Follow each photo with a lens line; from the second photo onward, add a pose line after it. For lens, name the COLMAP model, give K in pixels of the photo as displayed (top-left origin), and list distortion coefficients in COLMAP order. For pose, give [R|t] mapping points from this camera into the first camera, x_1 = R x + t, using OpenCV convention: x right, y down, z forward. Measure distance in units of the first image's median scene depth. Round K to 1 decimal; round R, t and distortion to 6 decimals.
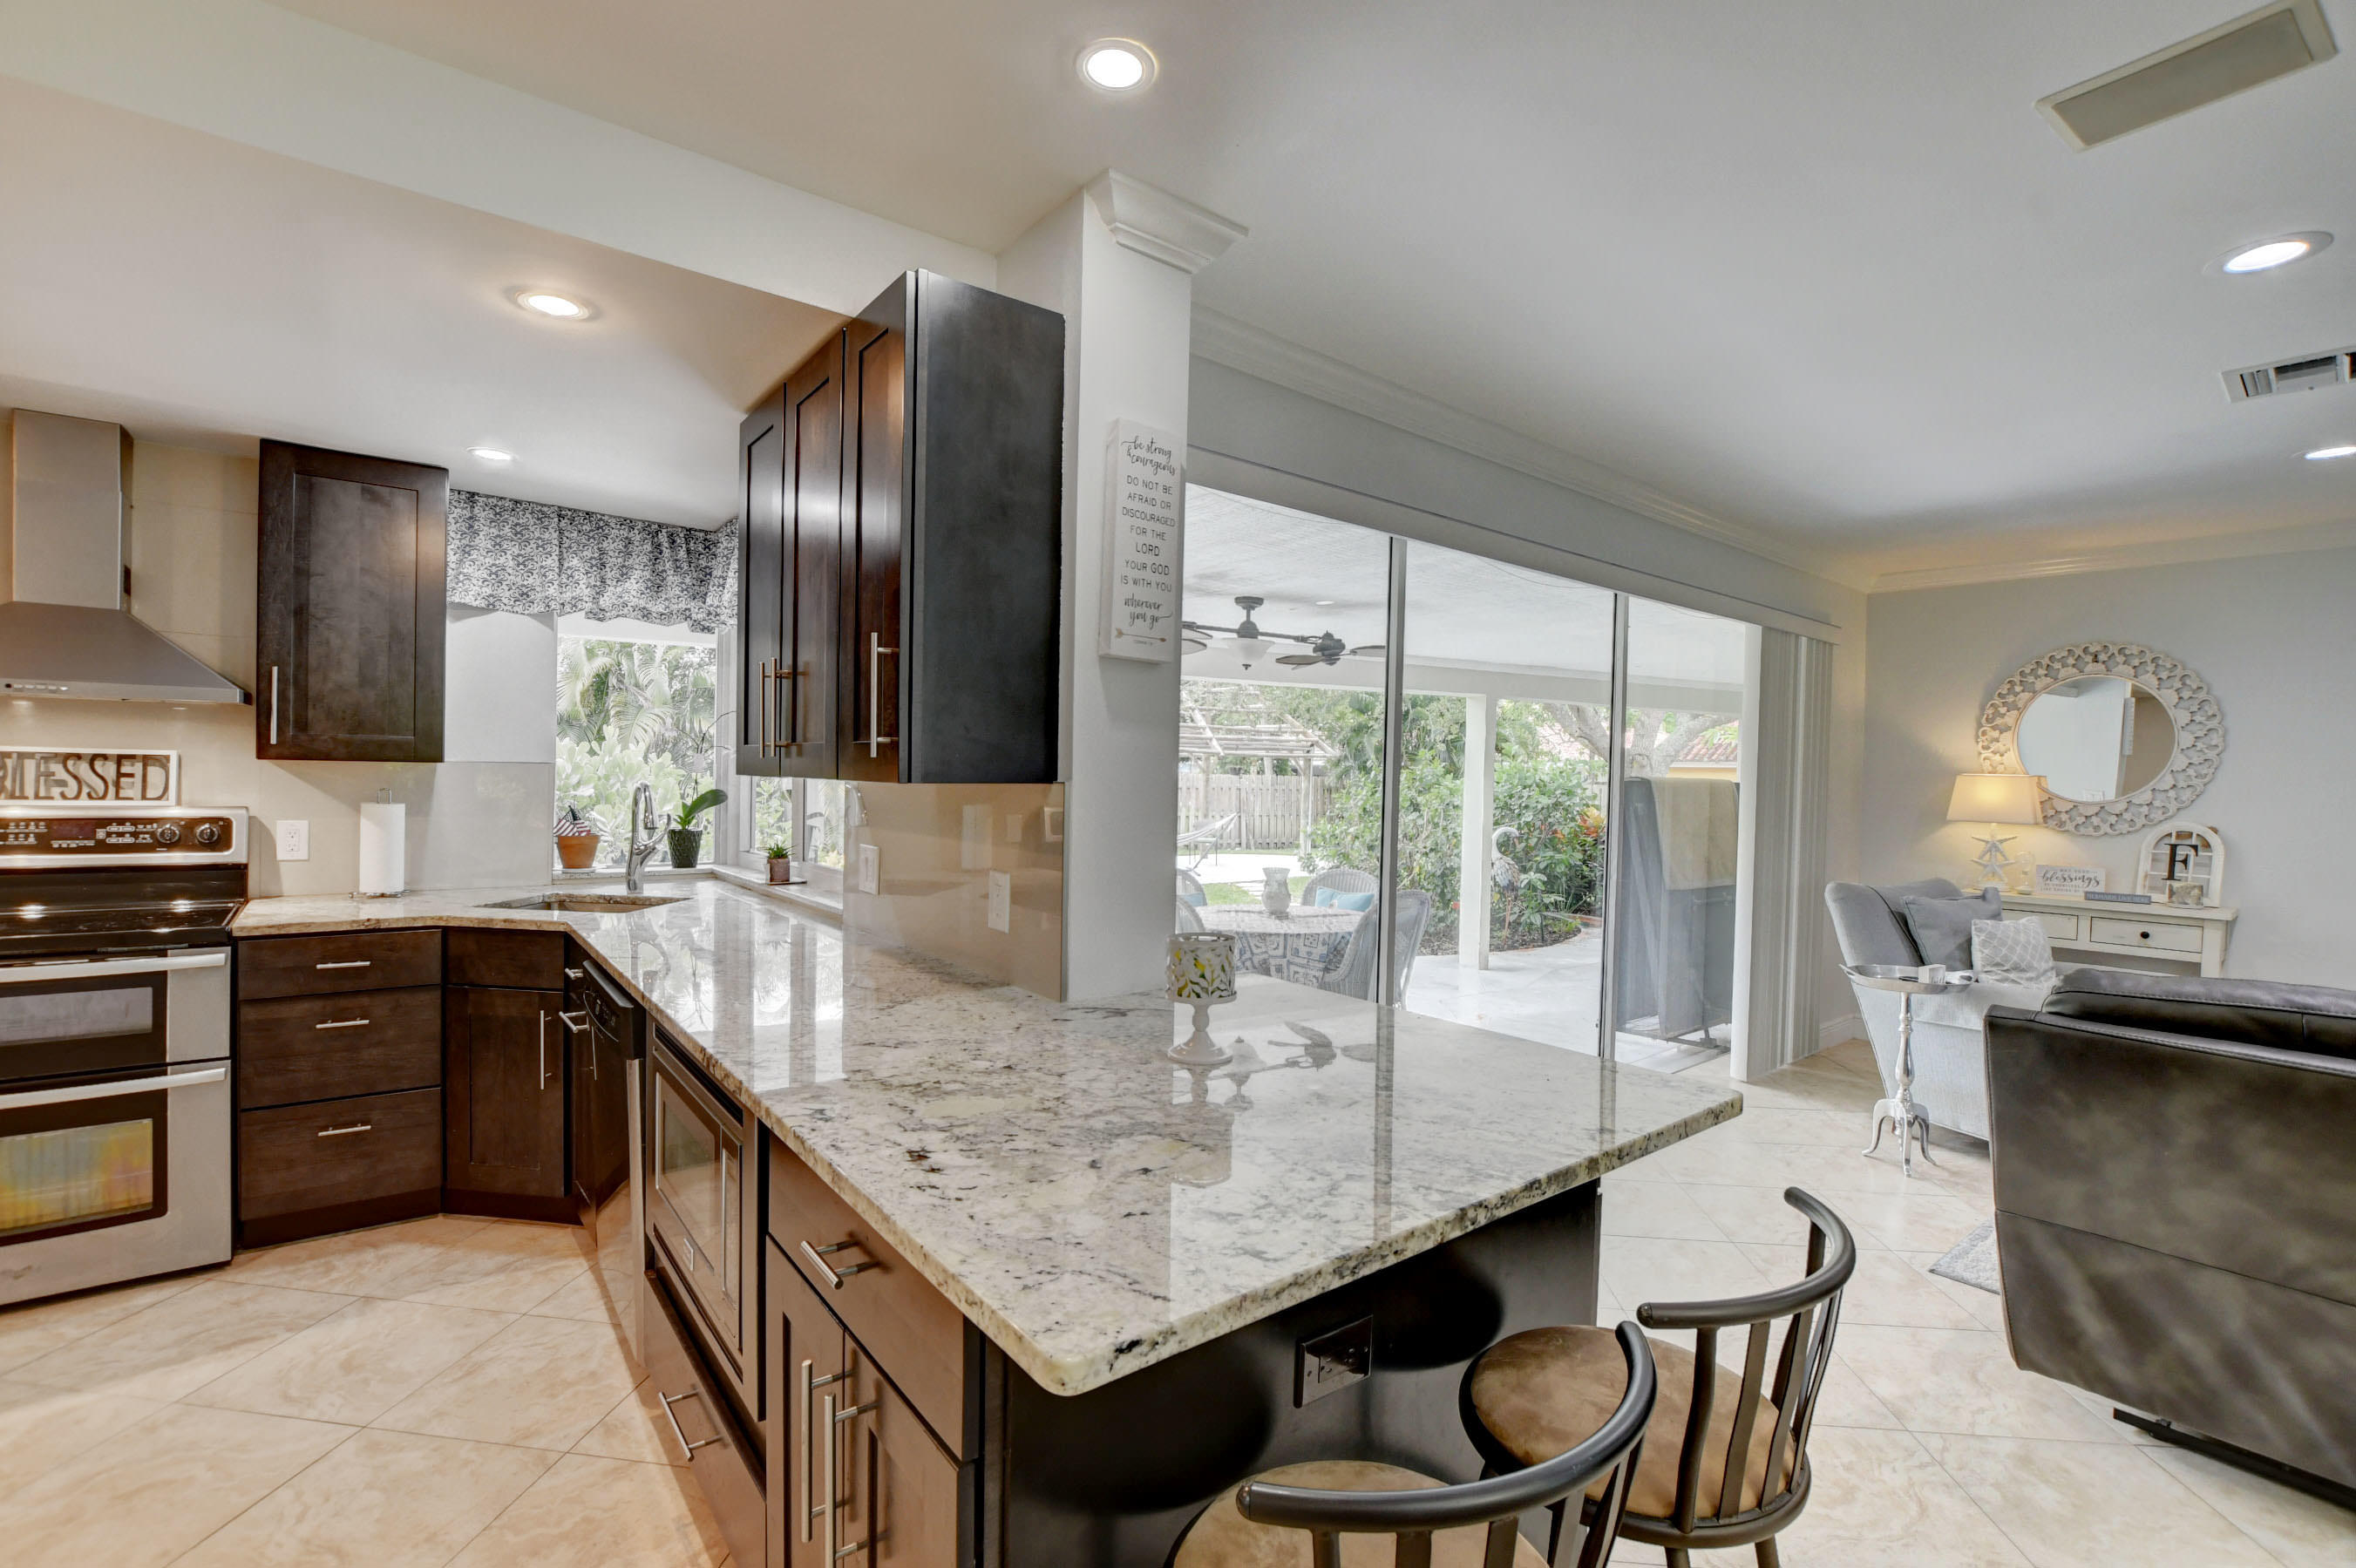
lens RADIAL K [[1039.5, 0, 1181.0], [0, 1039.5, 791.8], [0, 0, 1]] dist [-0.031813, 0.003300]
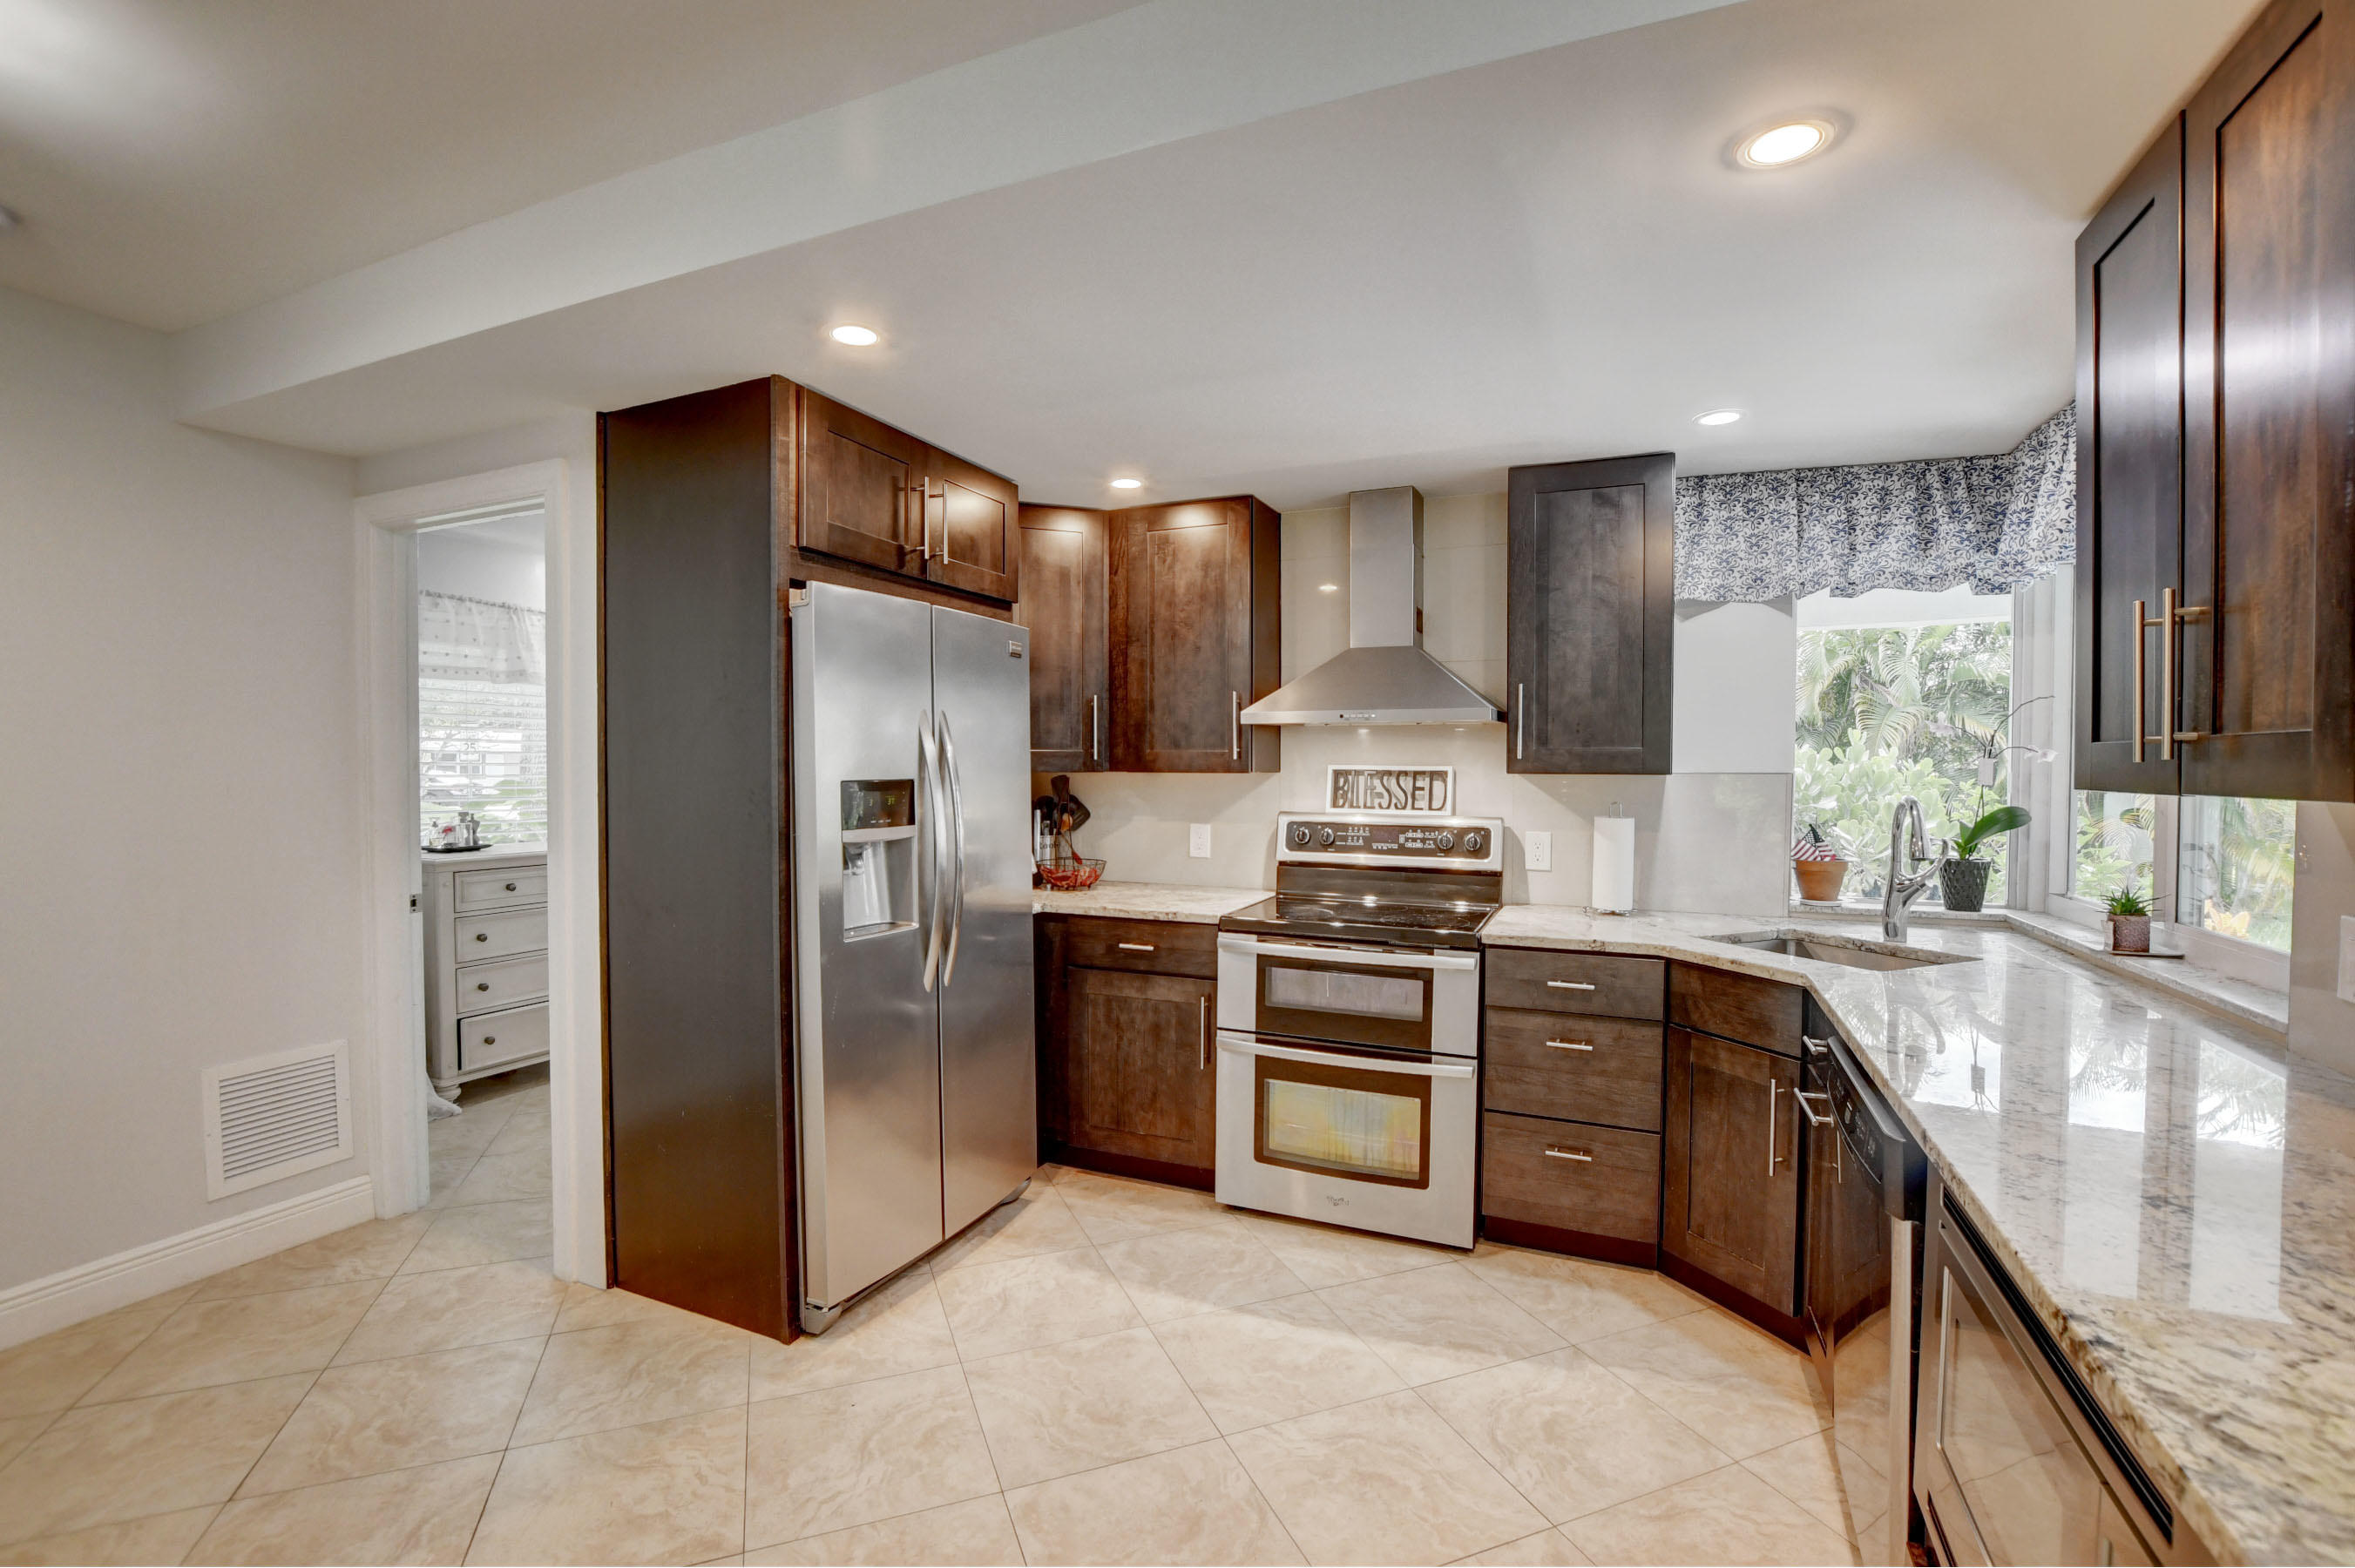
lens RADIAL K [[1038.9, 0, 1172.6], [0, 1038.9, 789.6], [0, 0, 1]] dist [-0.031813, 0.003300]
pose [[0.462642, 0.001273, -0.886544, -0.119688], [-0.009847, 0.999945, -0.003703, -0.008165], [0.886491, 0.010443, 0.462629, 0.195020]]
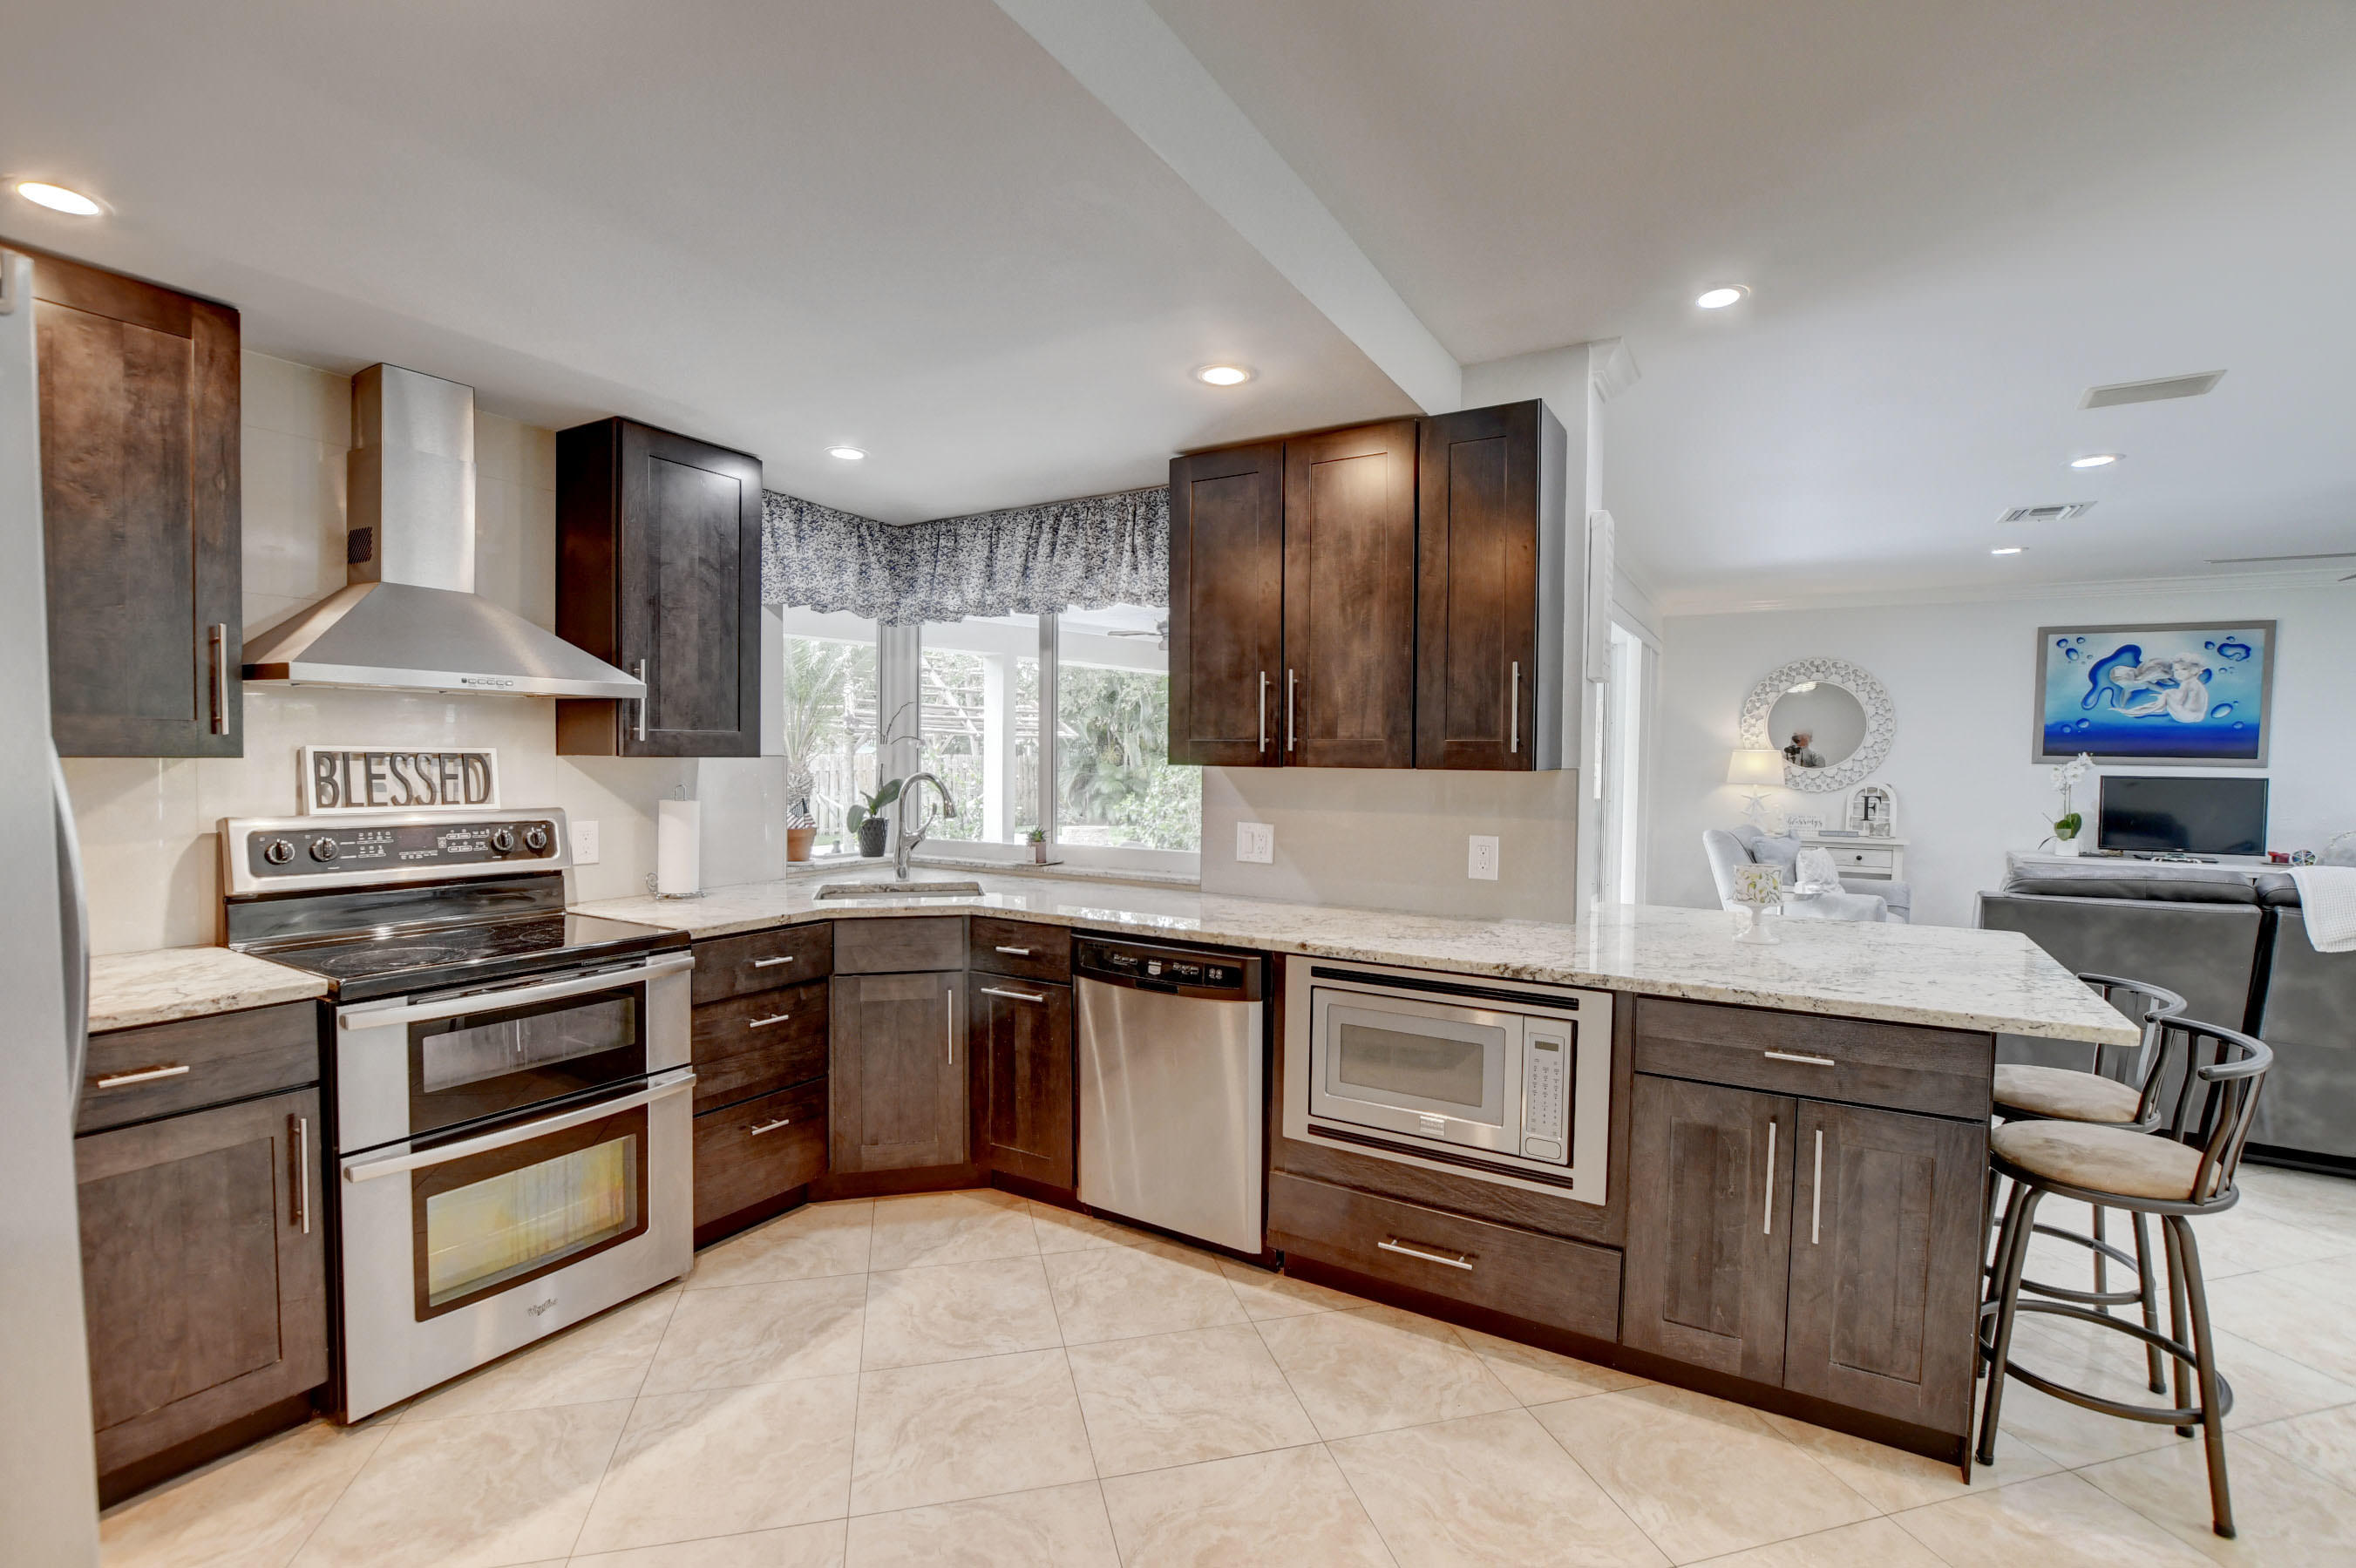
lens RADIAL K [[1039.5, 0, 1177.6], [0, 1039.5, 791.9], [0, 0, 1]] dist [-0.031813, 0.003300]
pose [[0.935587, -0.024520, 0.352245, -0.754495], [0.016721, 0.999543, 0.025167, -0.014758], [-0.352701, -0.017656, 0.935570, -0.082098]]
